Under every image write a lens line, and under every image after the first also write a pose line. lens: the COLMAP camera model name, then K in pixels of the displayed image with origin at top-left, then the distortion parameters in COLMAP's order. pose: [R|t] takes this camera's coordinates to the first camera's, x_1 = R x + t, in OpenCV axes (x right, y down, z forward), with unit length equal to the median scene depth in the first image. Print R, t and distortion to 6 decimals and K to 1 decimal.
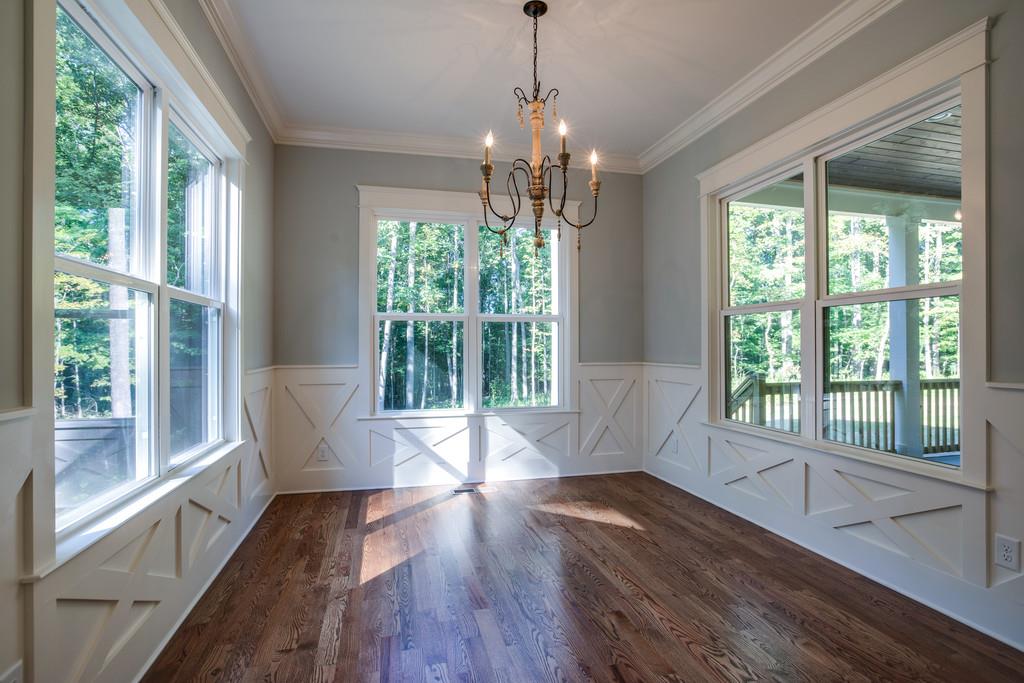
lens RADIAL K [[502.0, 0, 512.4], [0, 502.0, 340.1], [0, 0, 1]] dist [-0.038907, 0.021011]
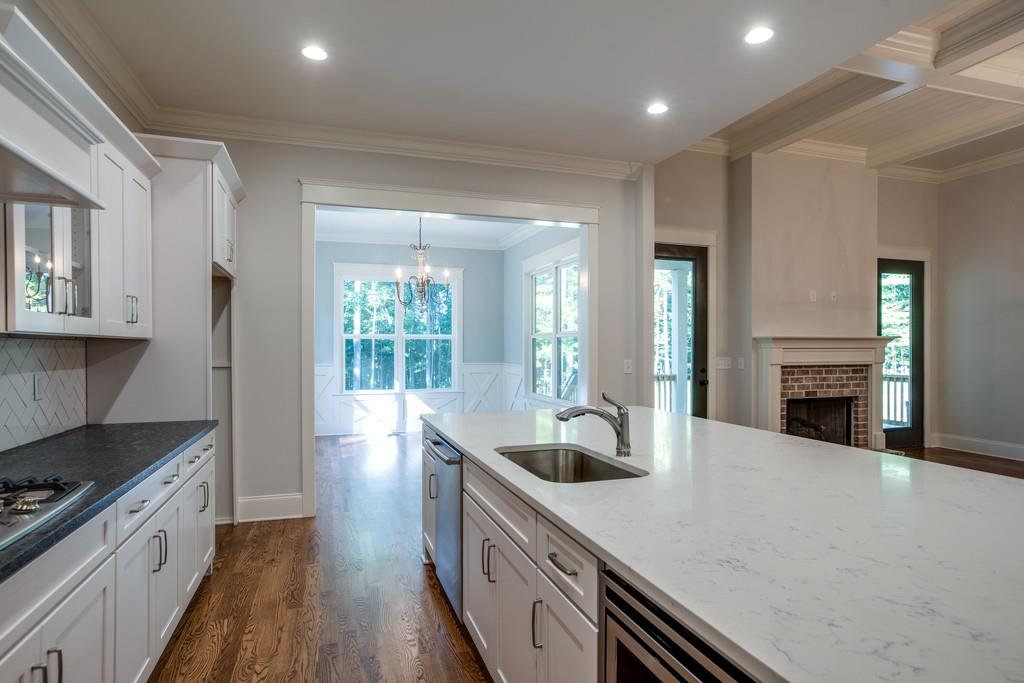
lens RADIAL K [[550.3, 0, 511.4], [0, 550.3, 349.0], [0, 0, 1]] dist [-0.034660, 0.022716]
pose [[0.997041, 0.002077, 0.076840, 0.182978], [-0.003427, 0.999842, 0.017433, -0.043165], [-0.076792, -0.017645, 0.996891, -1.056880]]
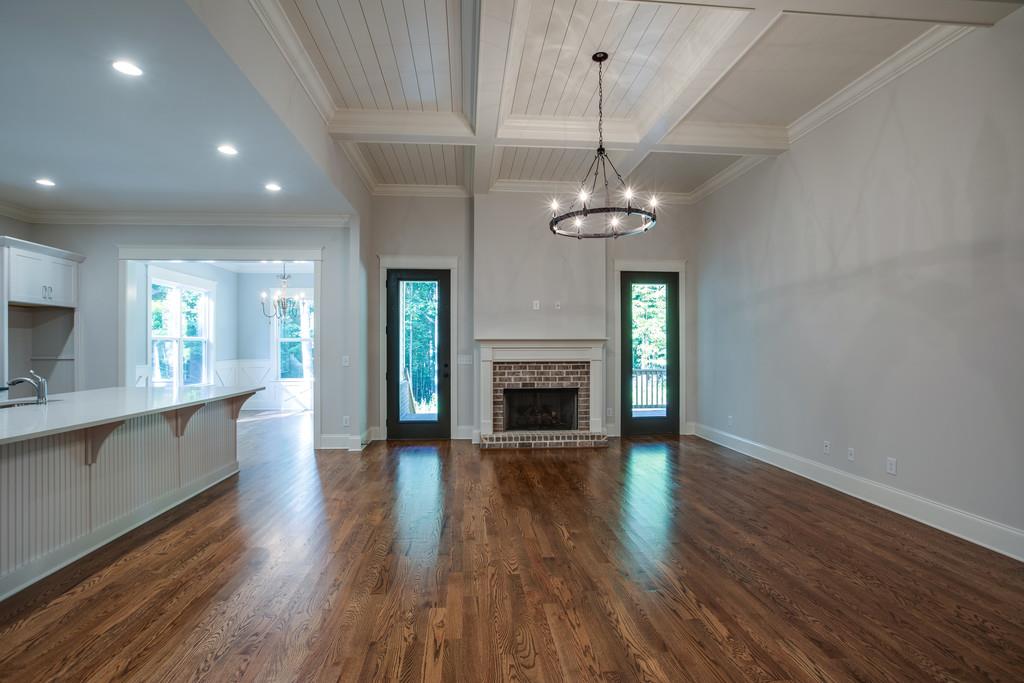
lens RADIAL K [[485.4, 0, 511.4], [0, 485.4, 344.7], [0, 0, 1]] dist [-0.056569, 0.022863]
pose [[0.987916, 0.000650, -0.154986, 1.361416], [0.001106, 0.999936, 0.011240, -0.051642], [0.154984, -0.011276, 0.987853, -1.262561]]
